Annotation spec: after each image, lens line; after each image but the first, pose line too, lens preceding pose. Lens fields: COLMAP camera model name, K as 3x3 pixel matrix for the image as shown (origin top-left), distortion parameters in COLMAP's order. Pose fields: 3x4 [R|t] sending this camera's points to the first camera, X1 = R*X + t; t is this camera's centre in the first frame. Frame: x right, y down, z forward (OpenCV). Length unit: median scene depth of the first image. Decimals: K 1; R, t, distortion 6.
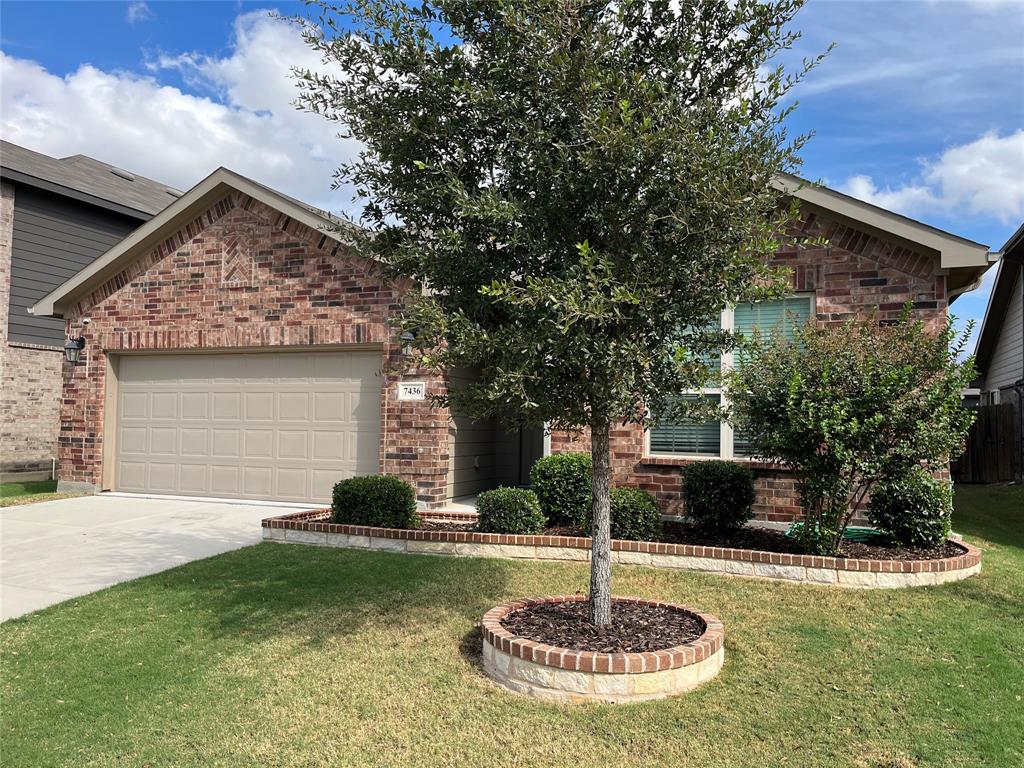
lens RADIAL K [[773.1, 0, 513.1], [0, 773.1, 385.8], [0, 0, 1]] dist [0.053268, -0.077121]
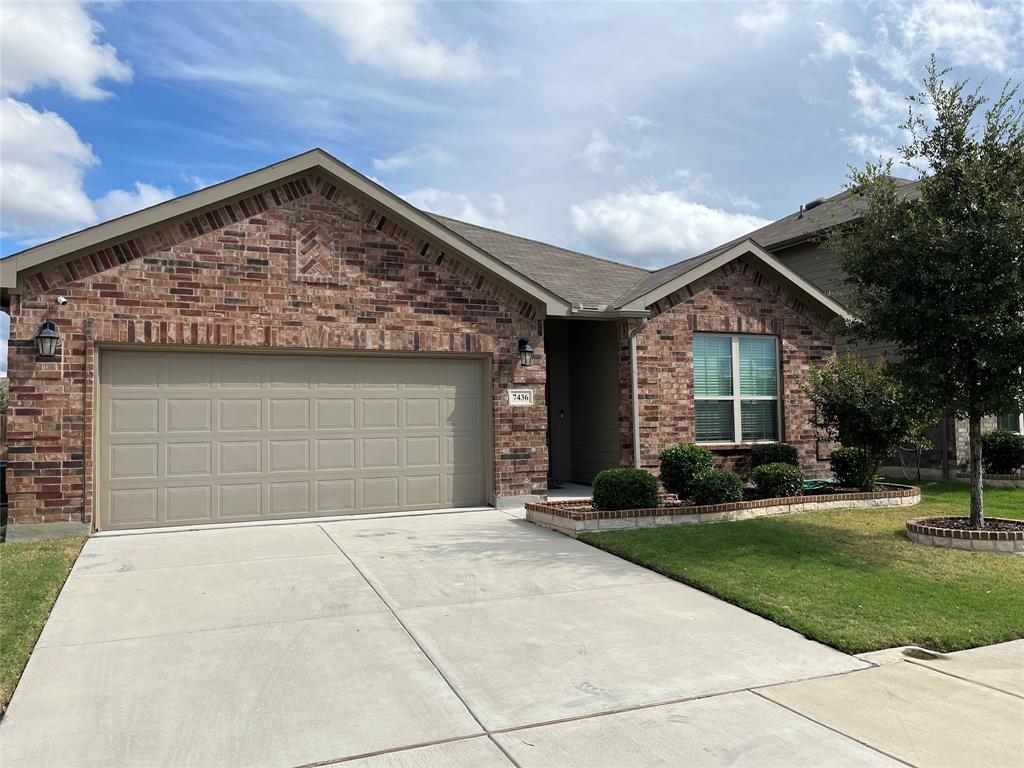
lens RADIAL K [[773.1, 0, 507.9], [0, 773.1, 384.5], [0, 0, 1]] dist [0.053268, -0.077121]
pose [[0.698828, 0.011258, 0.715201, -0.856524], [-0.008232, 0.999937, -0.007696, -0.002923], [-0.715242, -0.000509, 0.698876, 0.213846]]
